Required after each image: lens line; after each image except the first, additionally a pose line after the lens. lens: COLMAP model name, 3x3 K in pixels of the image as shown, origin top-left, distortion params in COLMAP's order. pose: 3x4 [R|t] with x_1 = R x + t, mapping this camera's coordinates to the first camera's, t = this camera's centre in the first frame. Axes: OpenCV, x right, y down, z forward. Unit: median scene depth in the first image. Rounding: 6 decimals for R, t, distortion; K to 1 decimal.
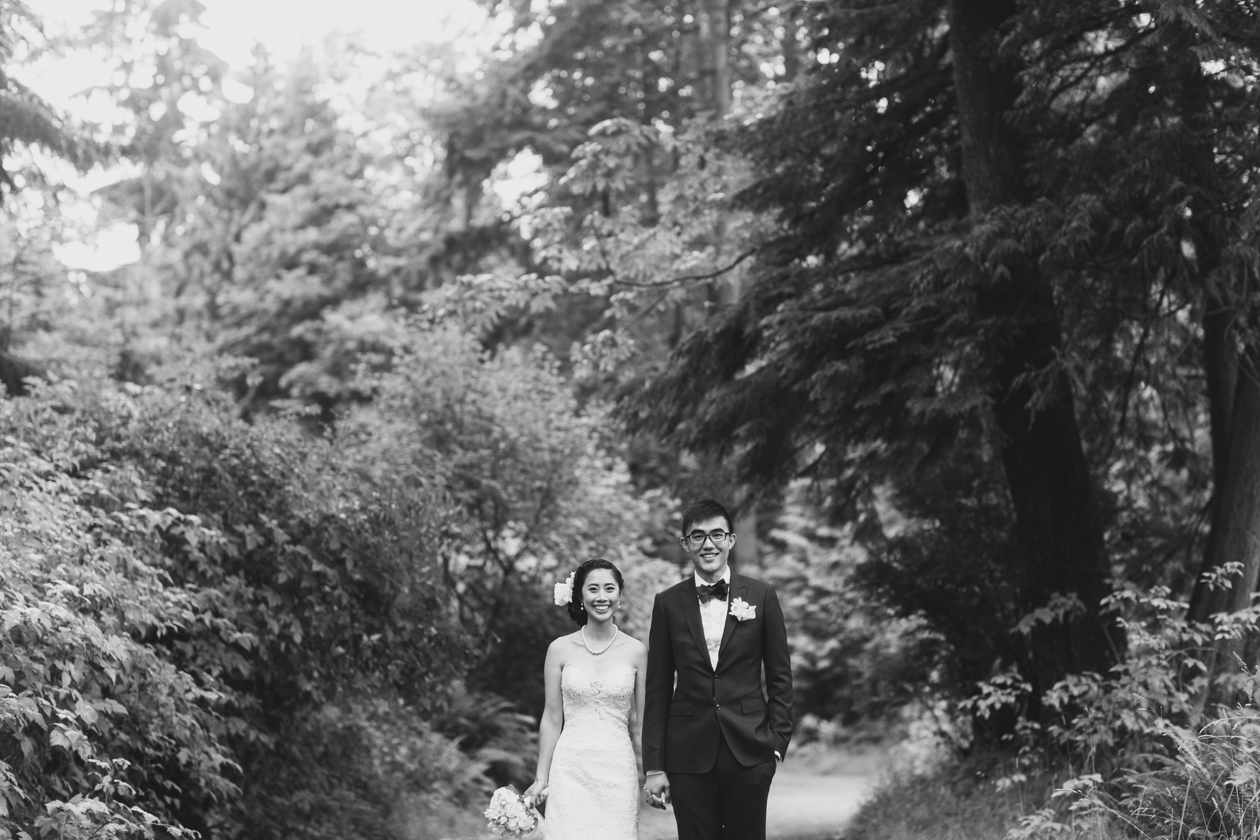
lens RADIAL K [[3117.1, 0, 630.0], [0, 3117.1, 420.0], [0, 0, 1]] dist [-0.007225, -0.215943]
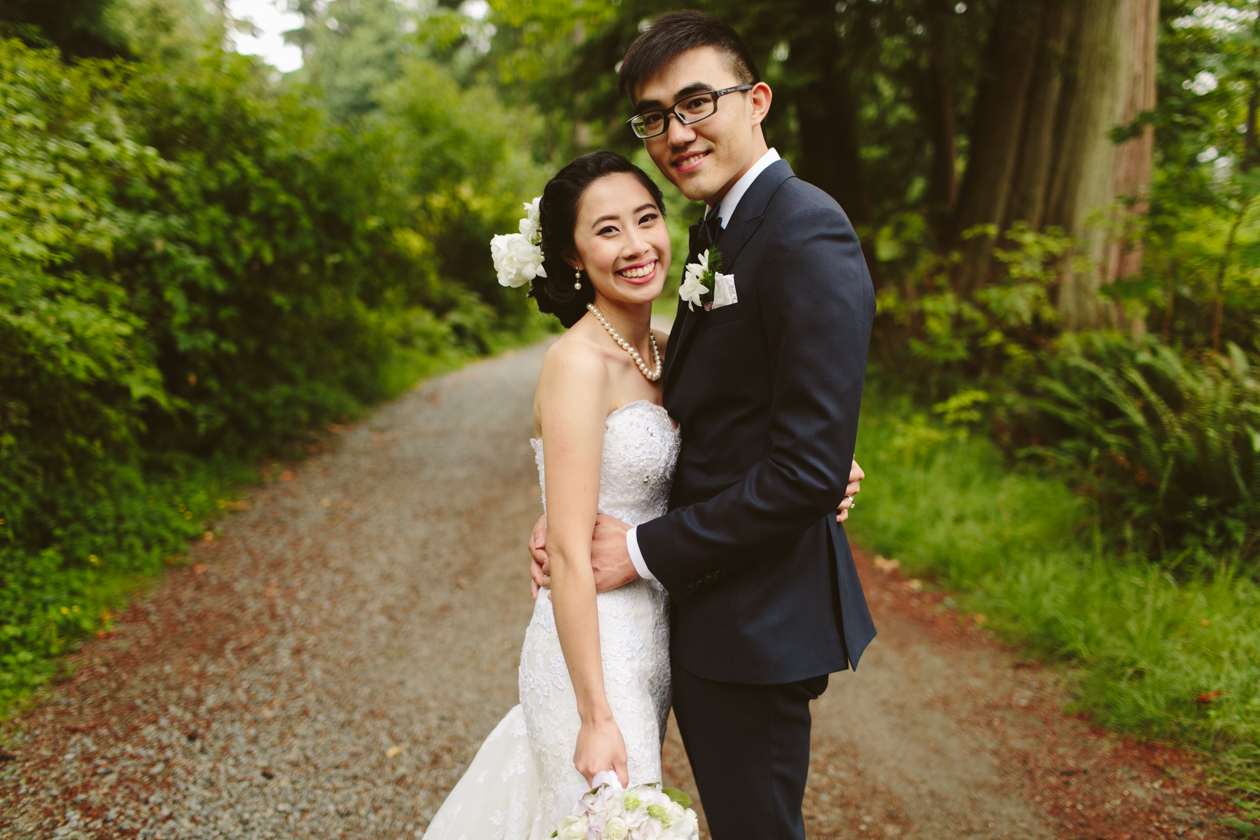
lens RADIAL K [[1238.3, 0, 630.0], [0, 1238.3, 420.0], [0, 0, 1]] dist [-0.245847, 0.309968]
pose [[0.996371, 0.000458, 0.085110, -0.009677], [-0.018575, 0.977050, 0.212197, 0.029382], [-0.083059, -0.213008, 0.973514, 0.522138]]
